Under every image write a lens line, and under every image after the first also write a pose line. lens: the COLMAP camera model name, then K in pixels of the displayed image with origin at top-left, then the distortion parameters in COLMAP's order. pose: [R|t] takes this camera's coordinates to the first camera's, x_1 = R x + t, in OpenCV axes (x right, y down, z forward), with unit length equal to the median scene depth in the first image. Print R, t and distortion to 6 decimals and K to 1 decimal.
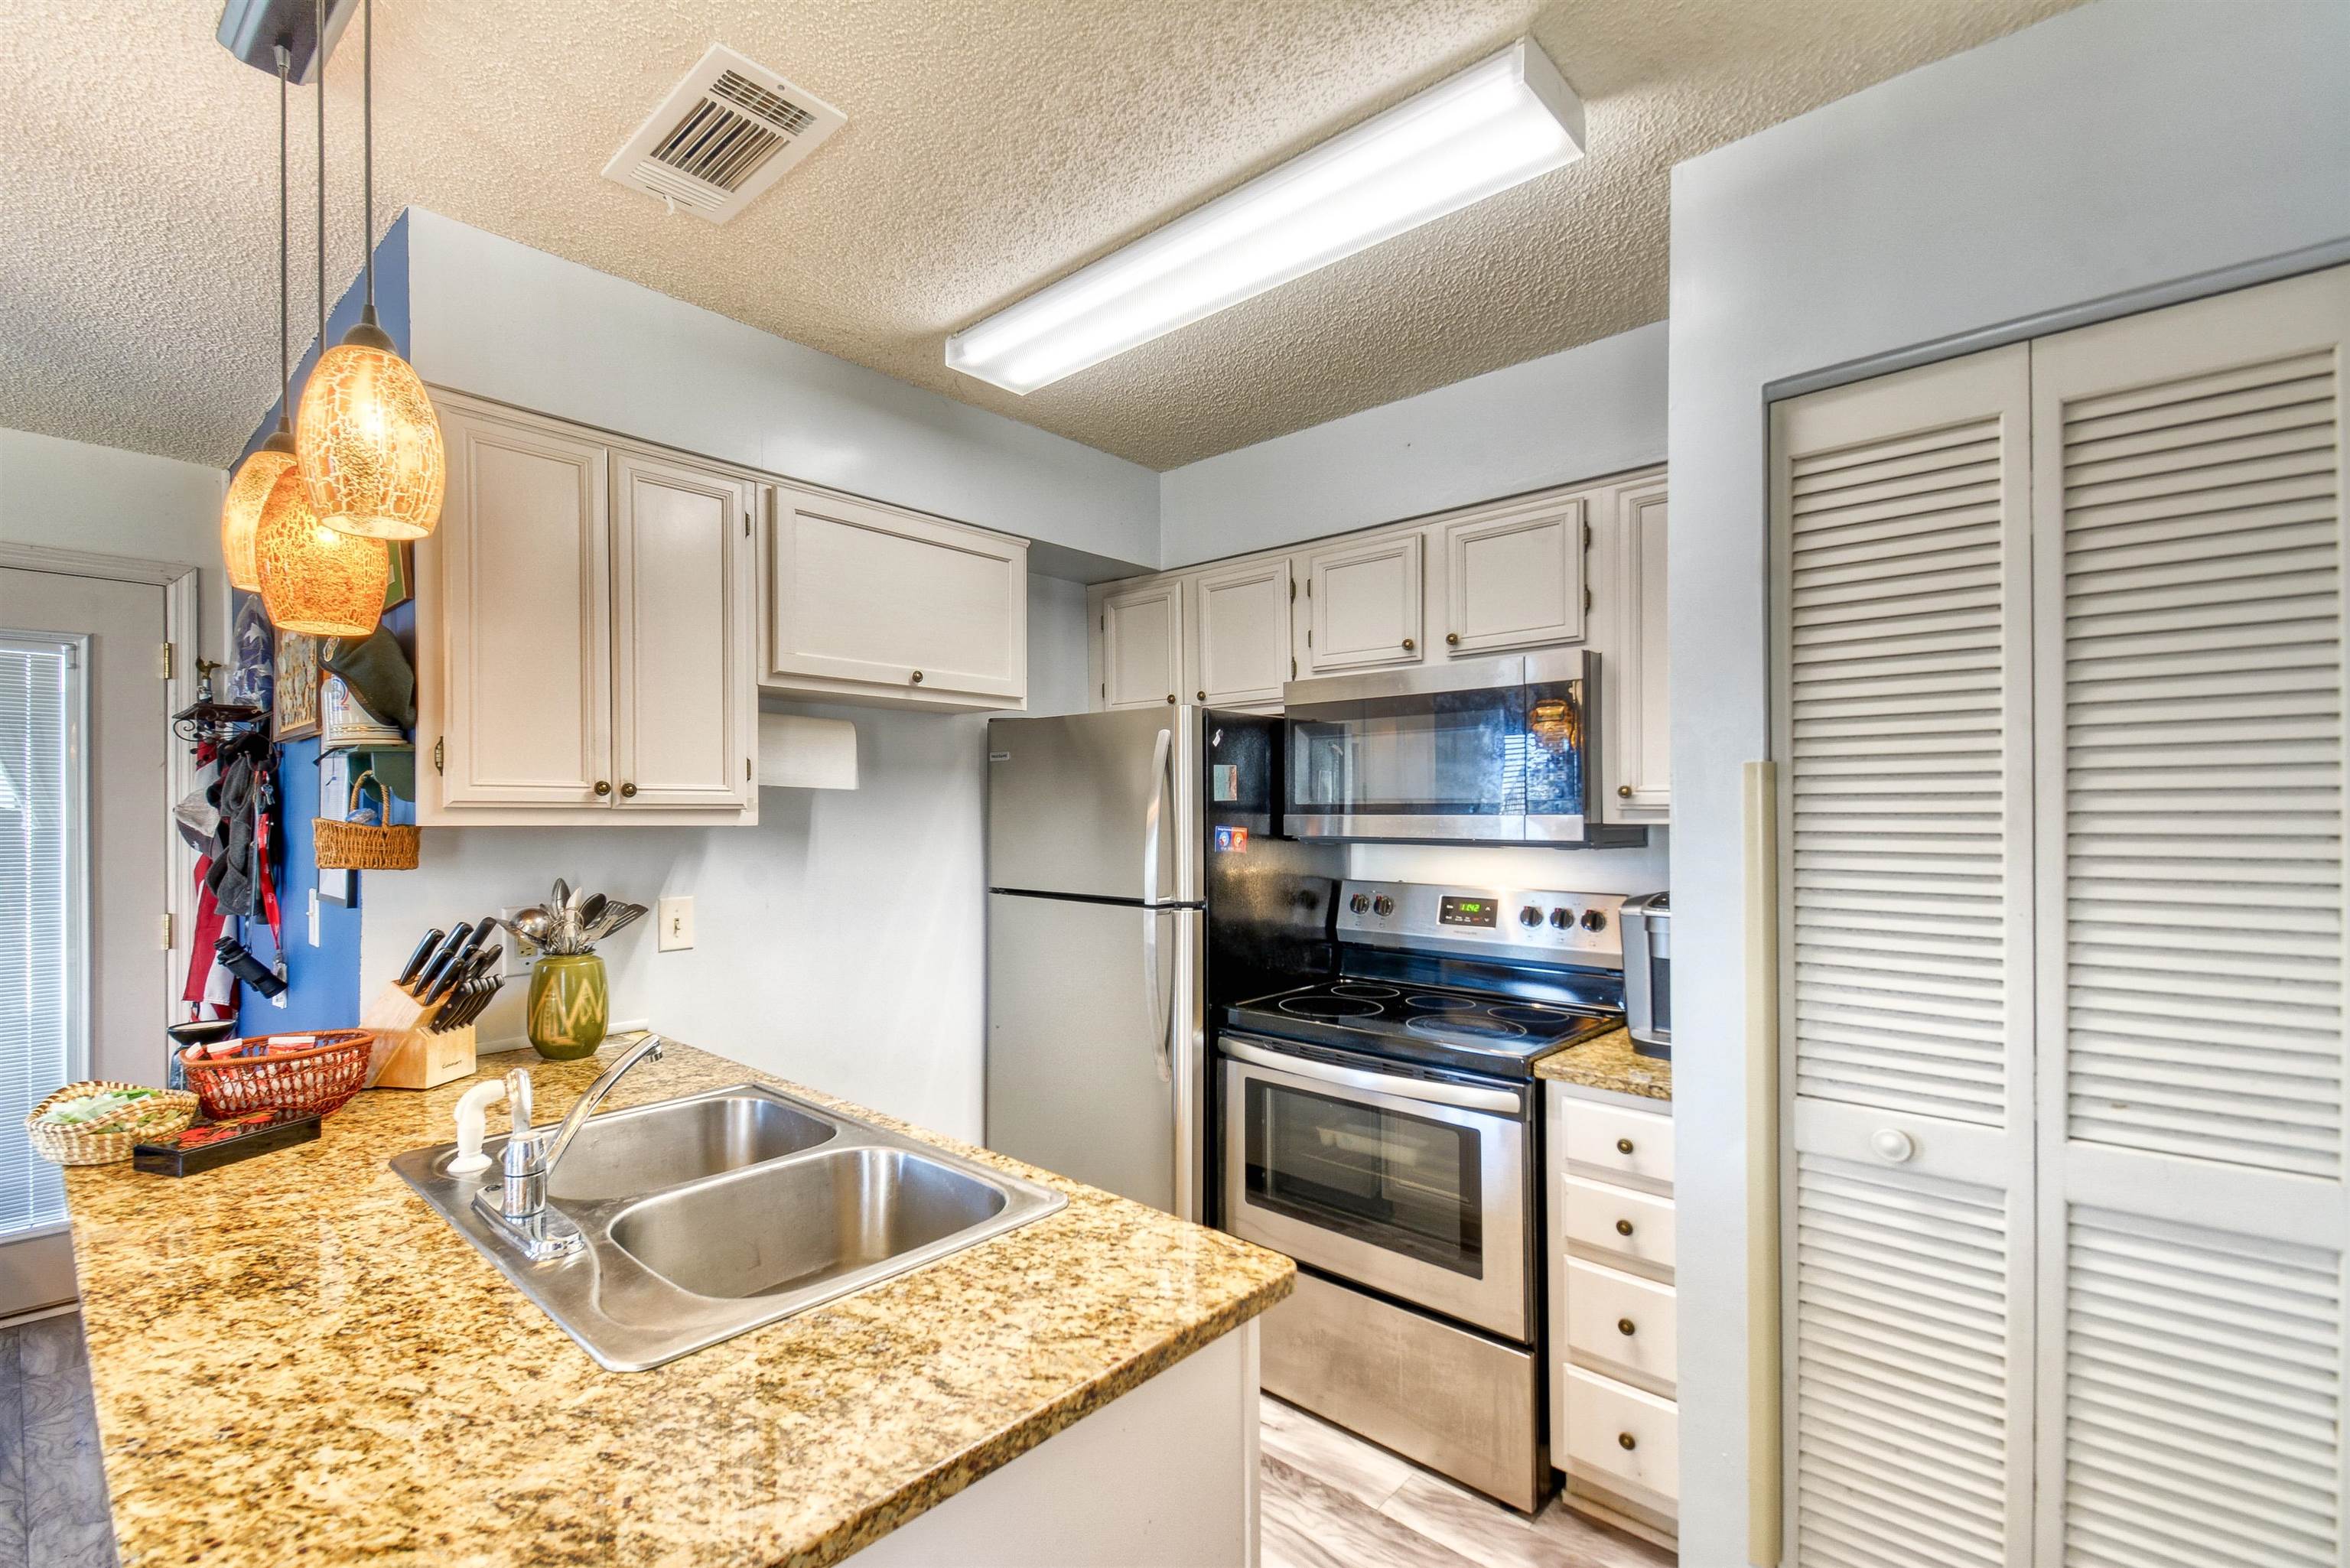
lens RADIAL K [[1053.4, 0, 1045.7], [0, 1053.4, 778.4], [0, 0, 1]] dist [0.036977, -0.025551]
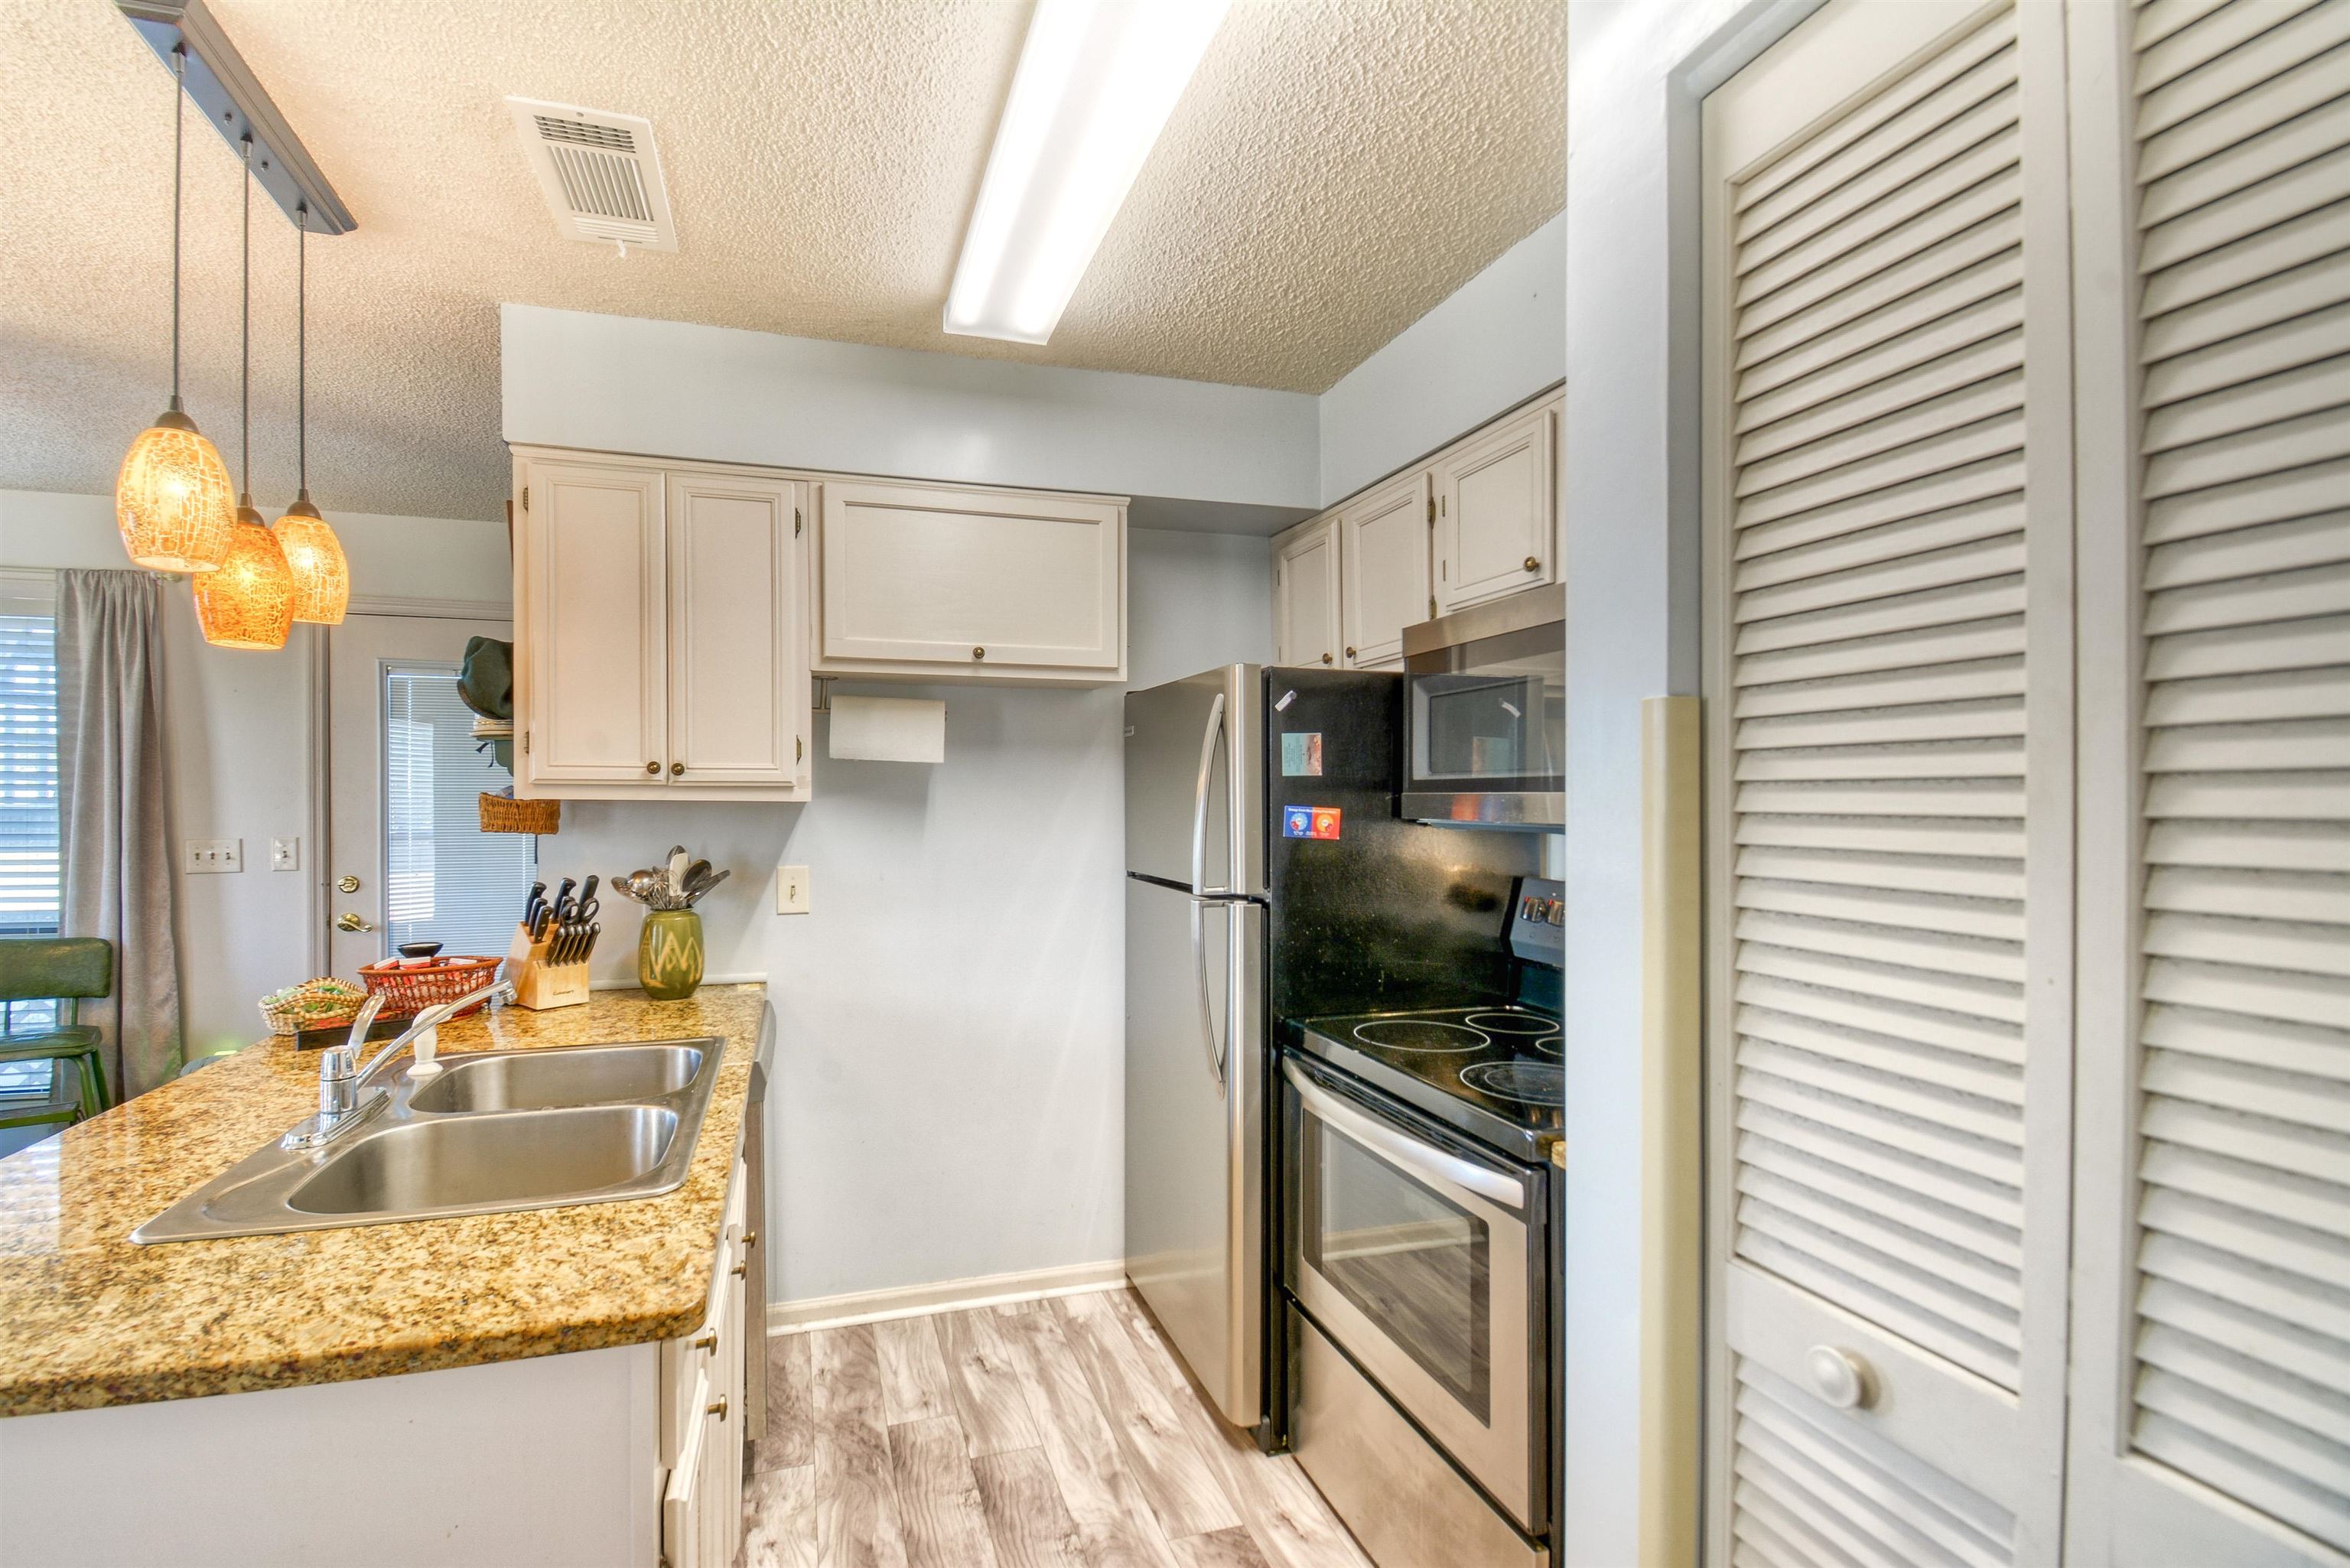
lens RADIAL K [[1036.6, 0, 1086.0], [0, 1036.6, 770.2], [0, 0, 1]] dist [0.039036, -0.028611]
pose [[0.862589, -0.010494, -0.505796, 0.526186], [0.013202, 0.999911, 0.001771, 0.015633], [0.505732, -0.008205, 0.862651, 0.242386]]
